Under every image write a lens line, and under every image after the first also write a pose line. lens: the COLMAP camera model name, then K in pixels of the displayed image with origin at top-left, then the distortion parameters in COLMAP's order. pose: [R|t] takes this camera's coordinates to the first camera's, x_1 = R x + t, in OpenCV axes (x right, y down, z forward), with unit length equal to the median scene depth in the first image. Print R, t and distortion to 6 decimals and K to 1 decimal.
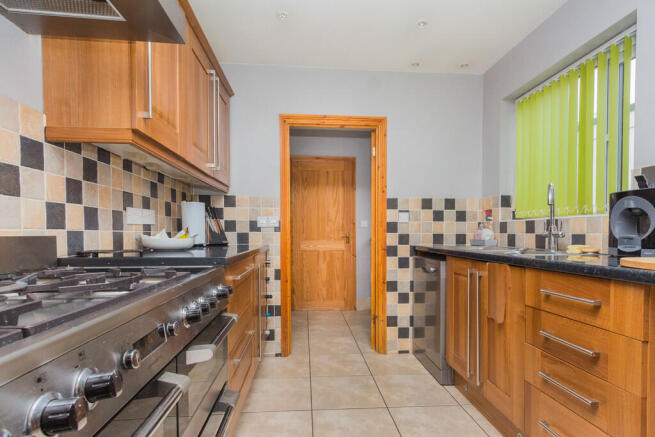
lens RADIAL K [[334.7, 0, 331.4], [0, 334.7, 239.4], [0, 0, 1]] dist [0.001763, -0.000037]
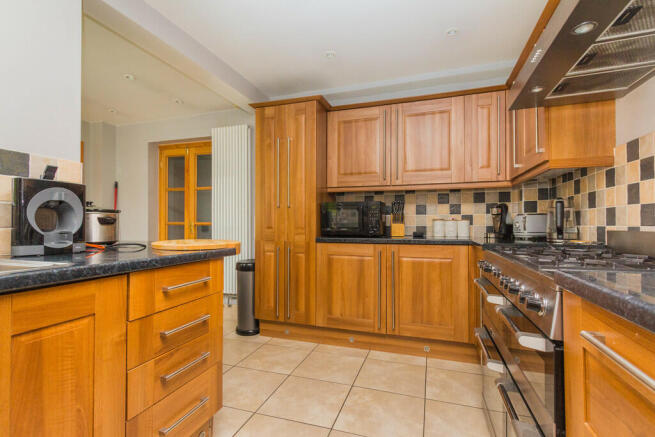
lens RADIAL K [[305.0, 0, 327.7], [0, 305.0, 220.3], [0, 0, 1]] dist [0.001063, 0.000195]
pose [[-0.913689, 0.006121, 0.406367, -0.128124], [0.007311, 0.999972, 0.001378, -0.036363], [-0.406347, 0.004230, -0.913709, 1.522361]]
